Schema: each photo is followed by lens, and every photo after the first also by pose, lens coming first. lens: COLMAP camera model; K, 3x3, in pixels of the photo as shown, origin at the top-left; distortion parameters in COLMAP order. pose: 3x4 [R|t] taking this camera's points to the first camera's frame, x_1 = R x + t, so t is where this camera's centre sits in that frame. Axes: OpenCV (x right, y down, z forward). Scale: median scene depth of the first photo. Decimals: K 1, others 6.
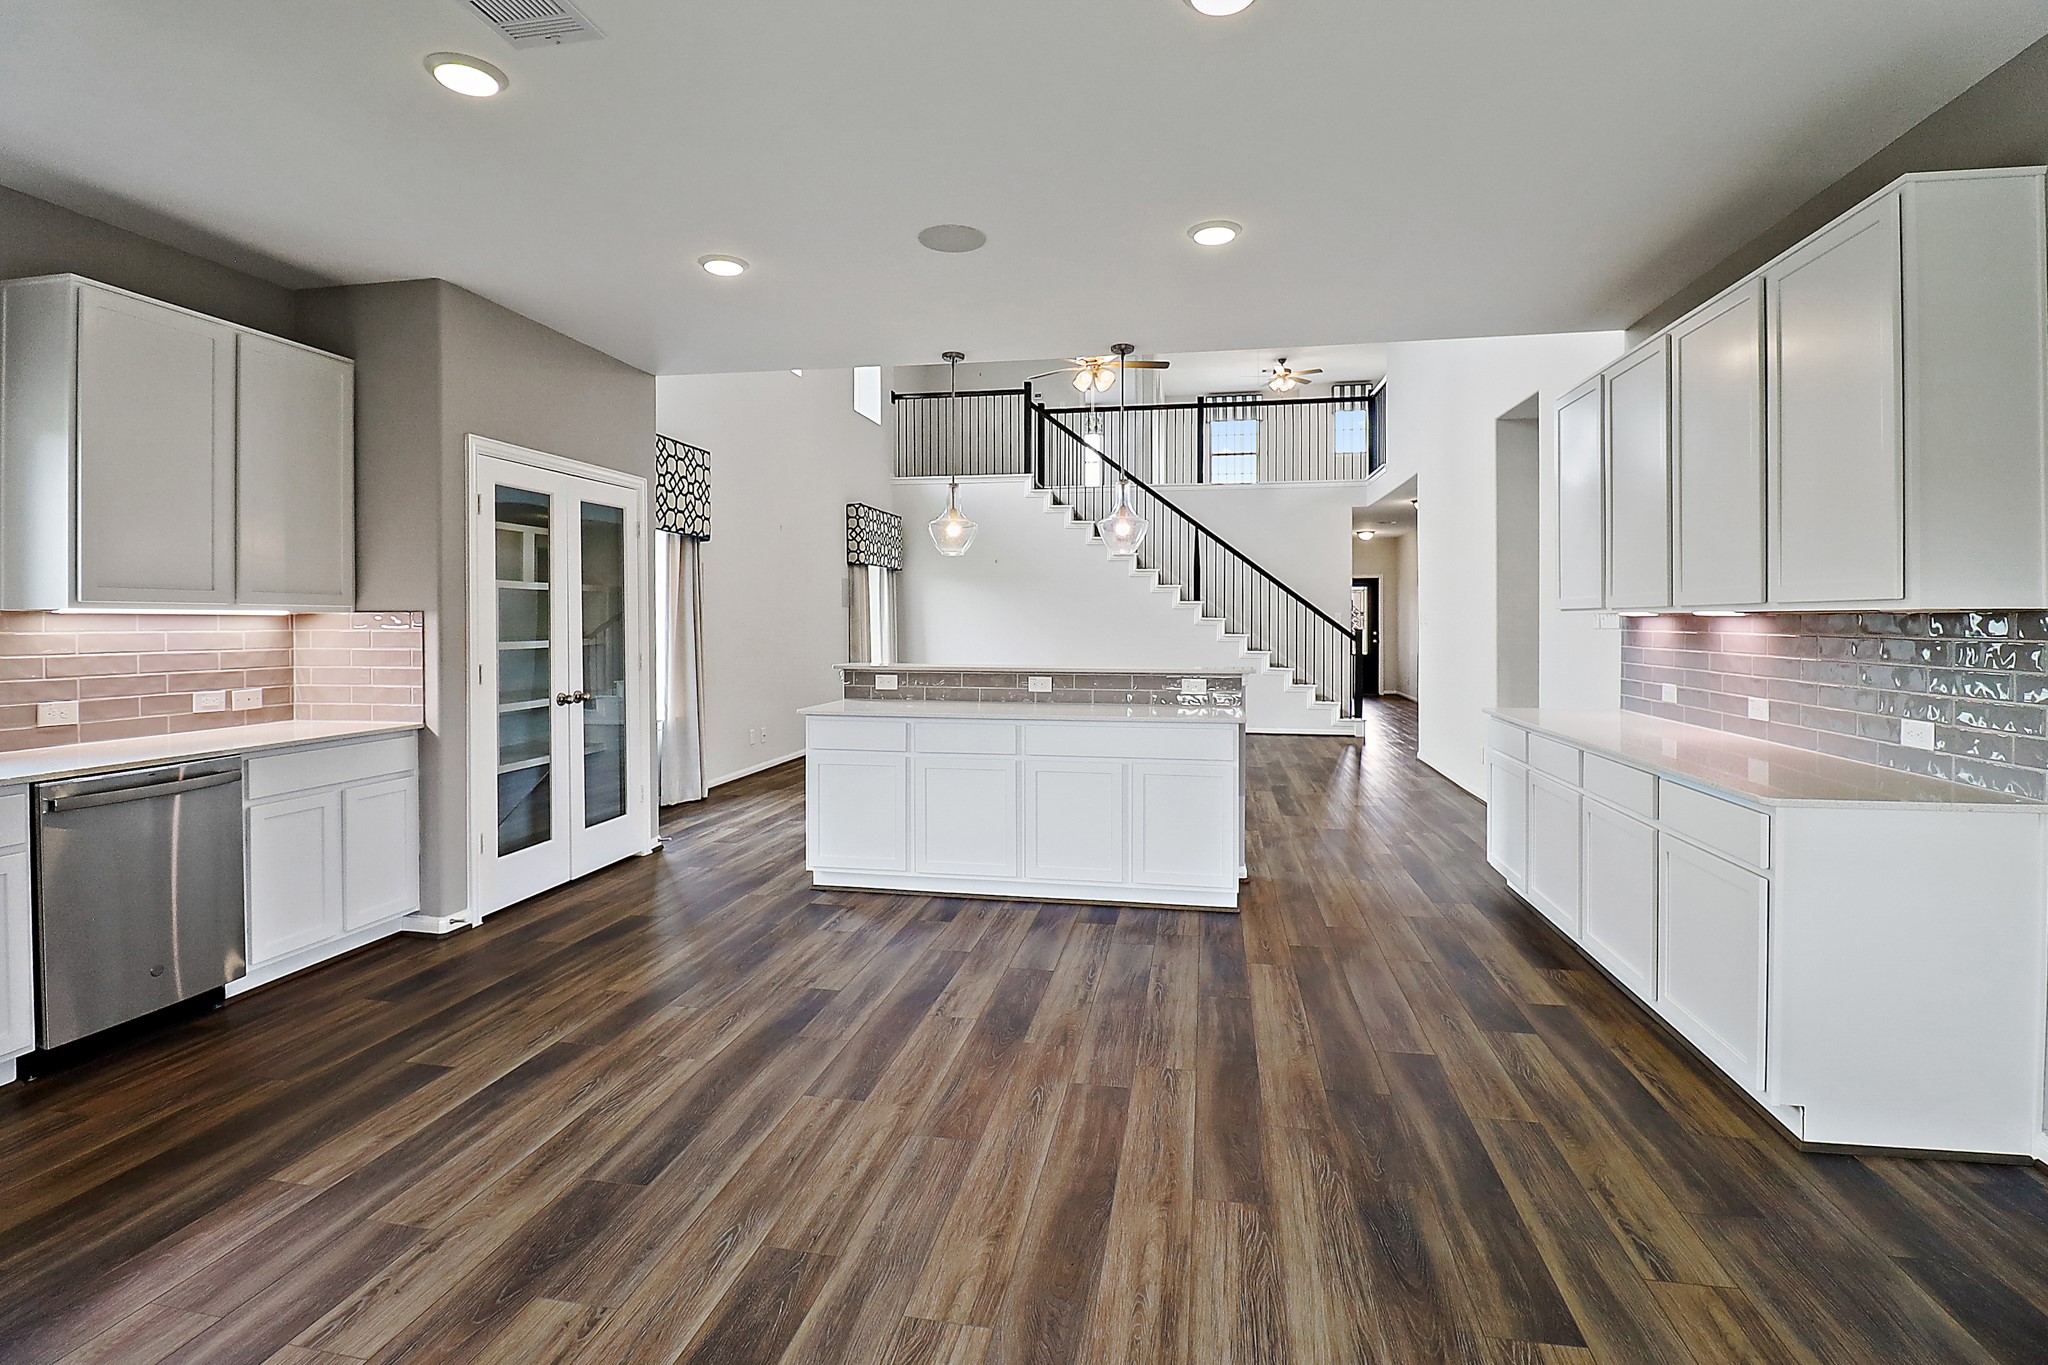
lens RADIAL K [[1025.4, 0, 1004.3], [0, 1025.4, 628.6], [0, 0, 1]] dist [0.010416, -0.002931]
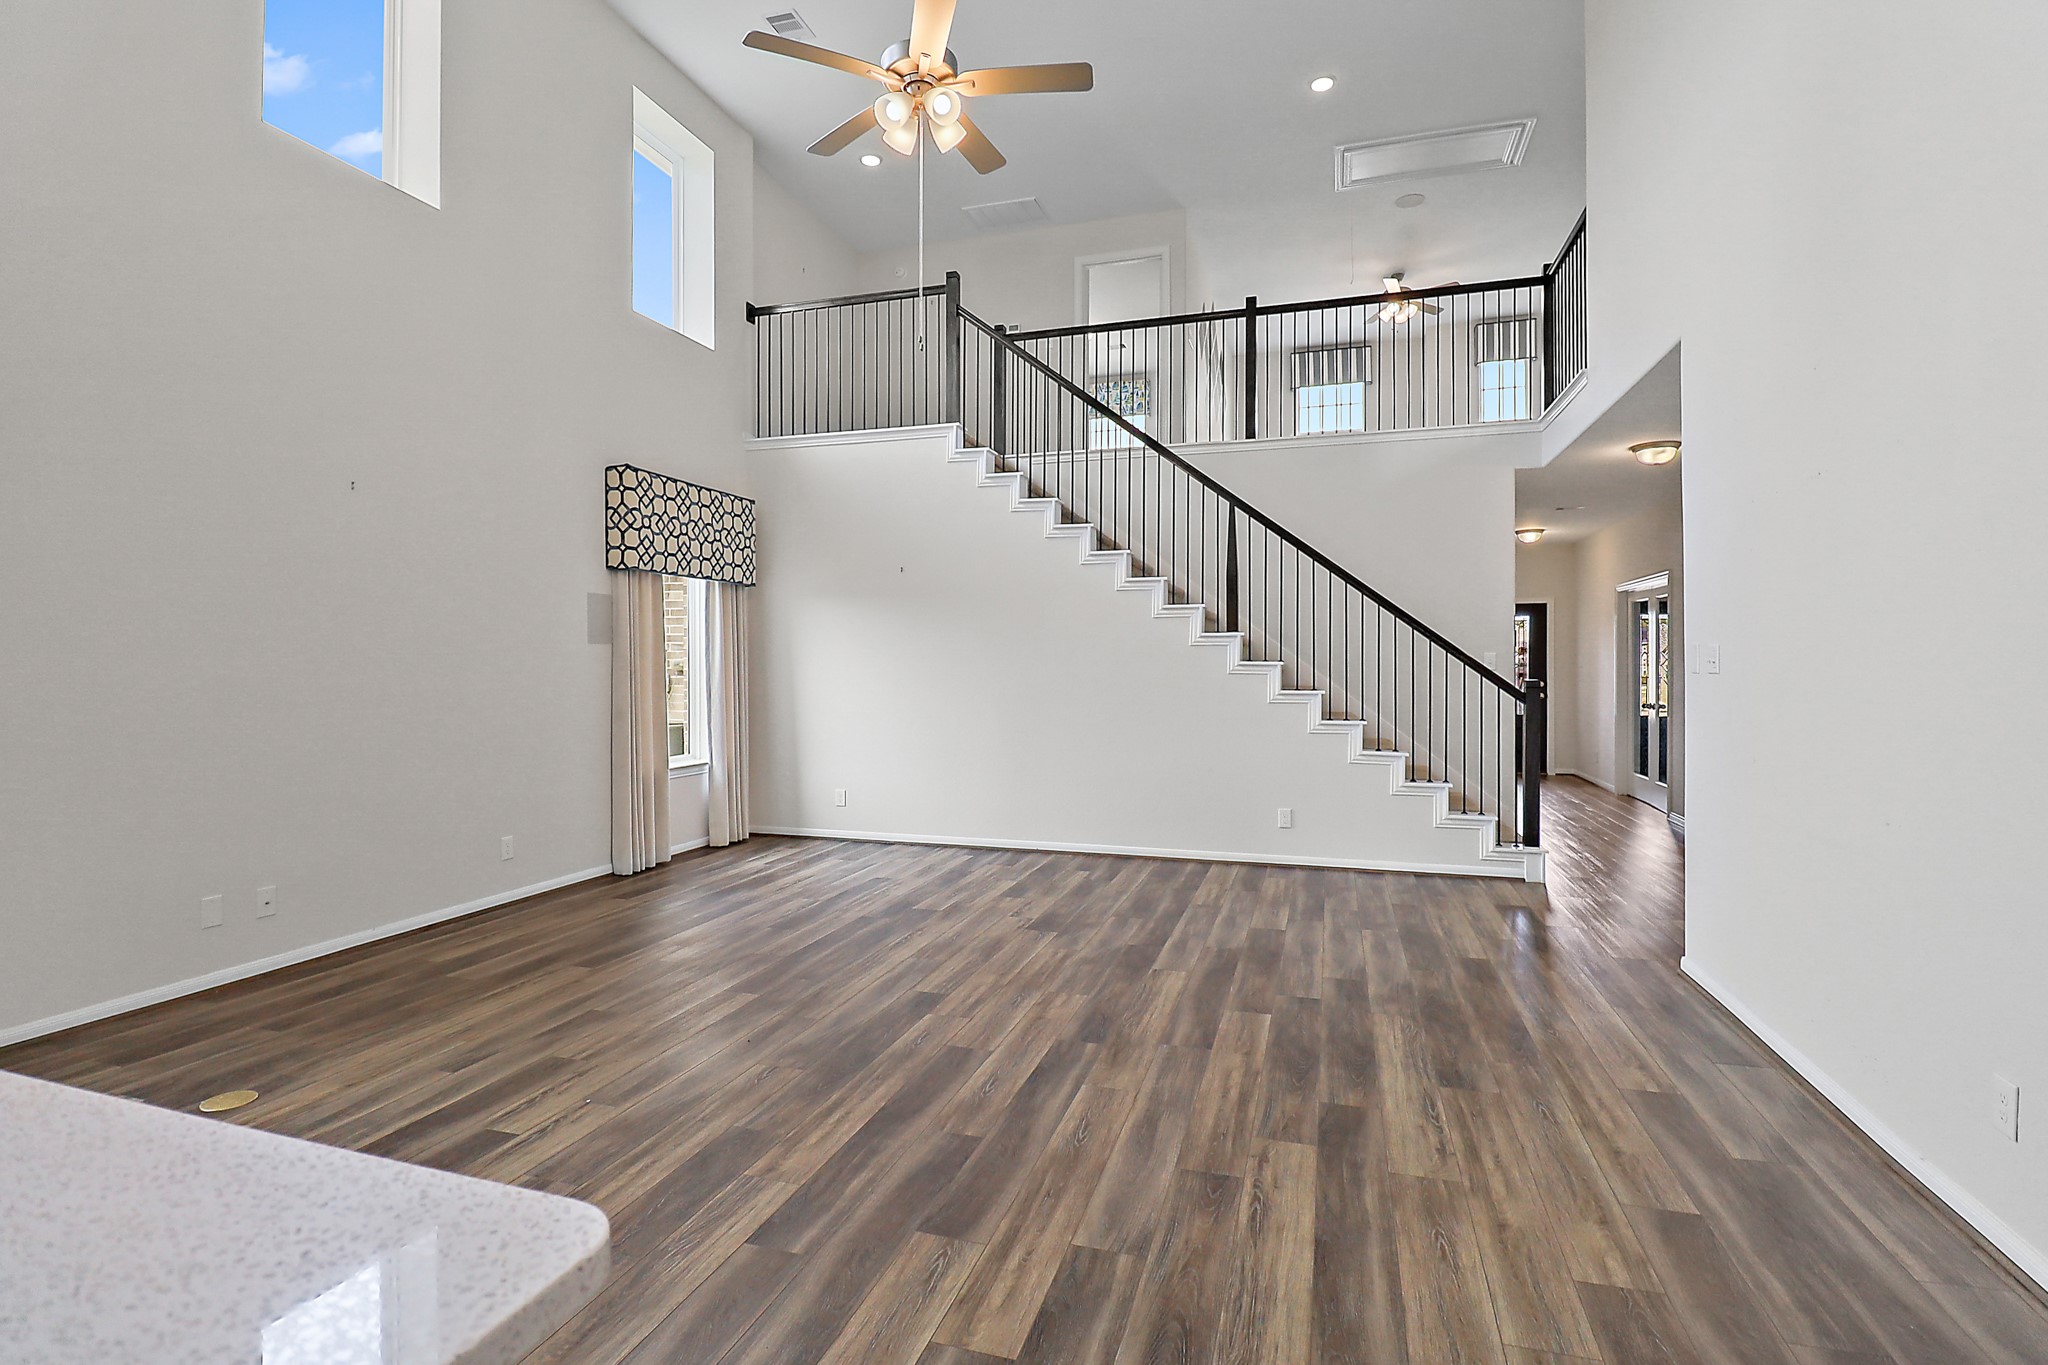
lens RADIAL K [[1025.4, 0, 1013.1], [0, 1025.4, 670.2], [0, 0, 1]] dist [0.010416, -0.002931]
pose [[0.993636, -0.001980, -0.112618, 0.129257], [0.001564, 0.999992, -0.003779, -0.003195], [0.112625, 0.003578, 0.993631, 0.412453]]
